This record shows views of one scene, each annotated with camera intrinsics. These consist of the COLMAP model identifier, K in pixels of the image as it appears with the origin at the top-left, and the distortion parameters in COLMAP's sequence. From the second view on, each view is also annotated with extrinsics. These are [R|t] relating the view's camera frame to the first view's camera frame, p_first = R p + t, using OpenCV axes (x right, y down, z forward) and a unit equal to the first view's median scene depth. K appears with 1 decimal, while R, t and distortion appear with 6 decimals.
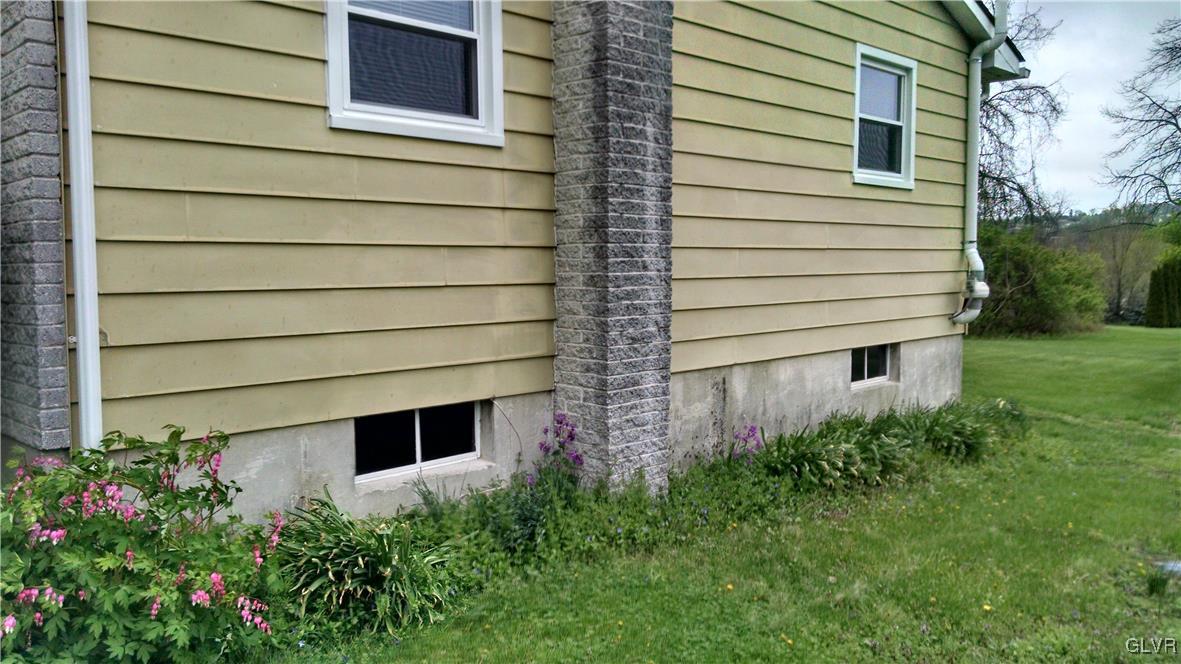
lens RADIAL K [[937.9, 0, 590.5], [0, 937.9, 332.0], [0, 0, 1]] dist [-0.003948, -0.003110]
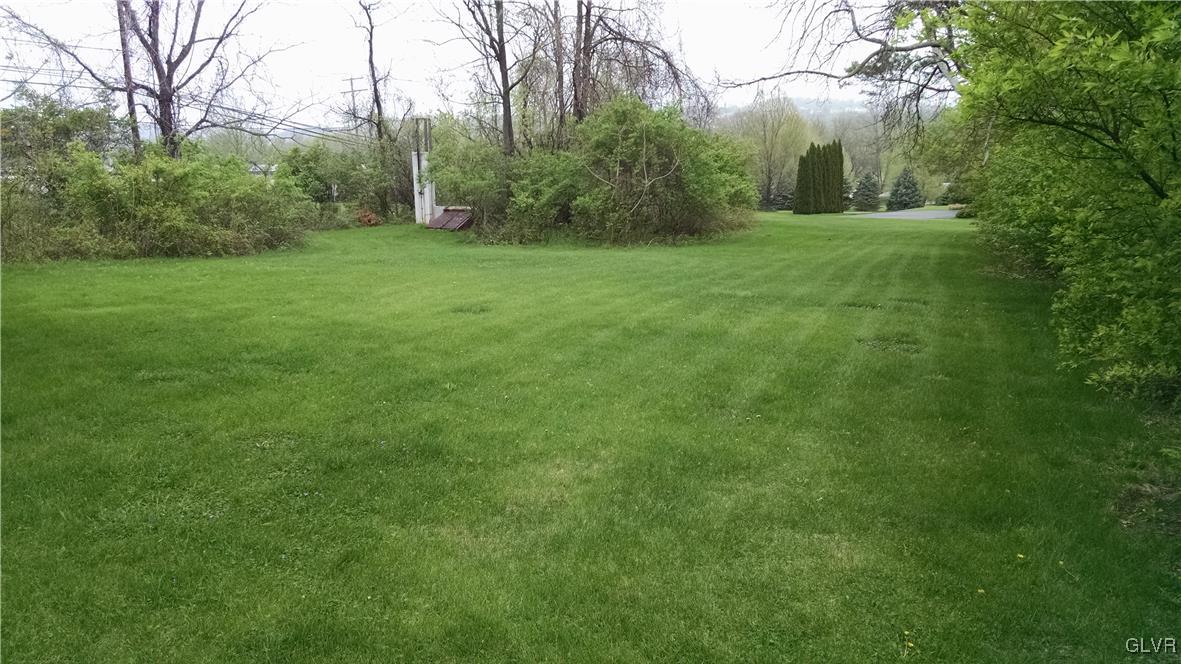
lens RADIAL K [[937.9, 0, 590.5], [0, 937.9, 332.0], [0, 0, 1]] dist [-0.003948, -0.003110]
pose [[0.946077, -0.068452, 0.316626, 0.118860], [0.031745, 0.992306, 0.119674, -0.012923], [-0.322382, -0.103170, 0.940971, 0.220535]]
